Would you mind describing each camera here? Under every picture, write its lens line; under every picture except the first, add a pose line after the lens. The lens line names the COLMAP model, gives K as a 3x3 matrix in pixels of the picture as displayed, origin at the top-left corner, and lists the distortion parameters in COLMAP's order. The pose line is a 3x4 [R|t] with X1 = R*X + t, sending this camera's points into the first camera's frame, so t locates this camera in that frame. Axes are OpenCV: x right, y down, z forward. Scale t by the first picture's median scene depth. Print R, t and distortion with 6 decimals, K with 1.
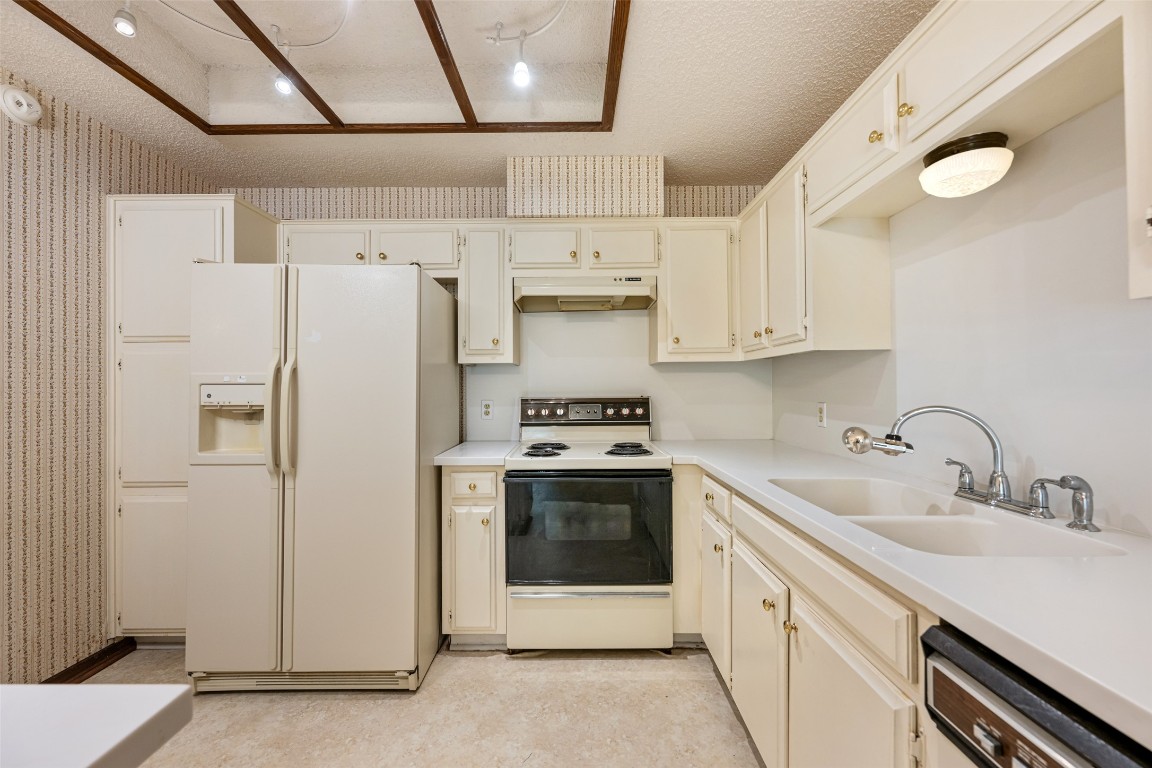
lens RADIAL K [[456.1, 0, 575.3], [0, 456.1, 385.9], [0, 0, 1]] dist [-0.001661, 0.000000]
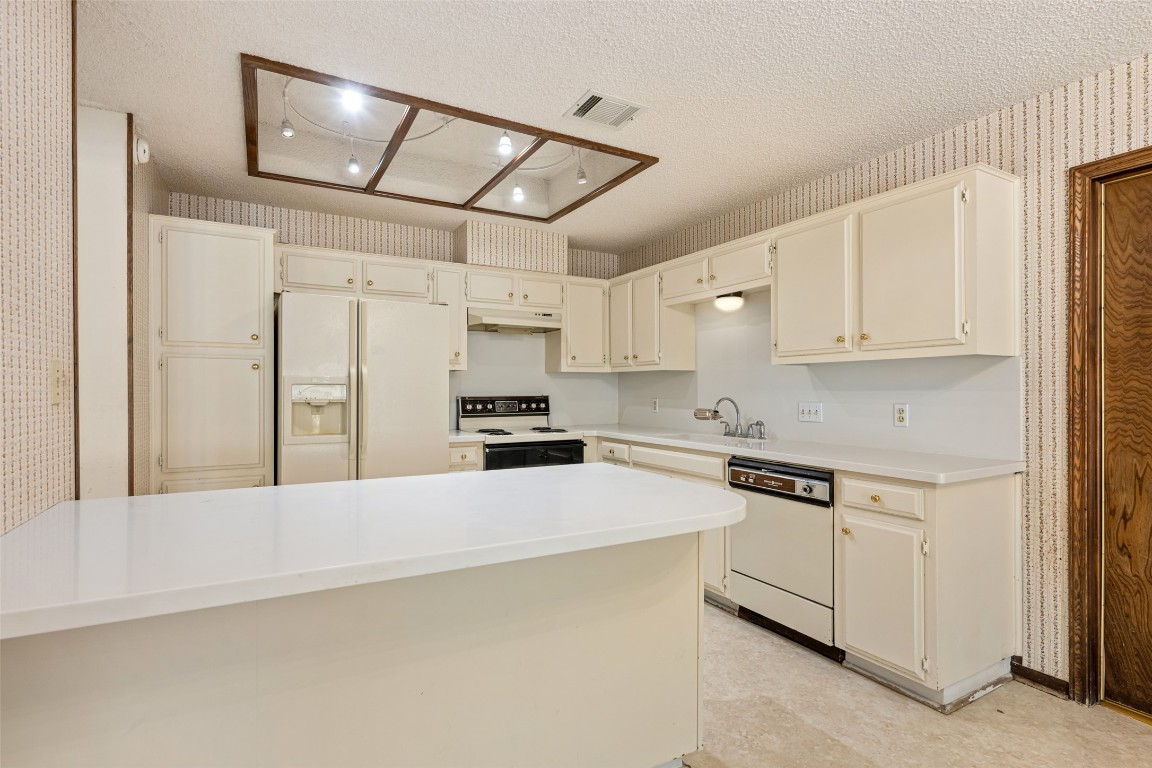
lens RADIAL K [[564.0, 0, 577.1], [0, 564.0, 386.7], [0, 0, 1]] dist [-0.000064, 0.000079]
pose [[0.870680, 0.008657, 0.491774, -0.684665], [-0.008253, 0.999961, -0.002991, 0.001075], [-0.491781, -0.001454, 0.870718, -0.631887]]
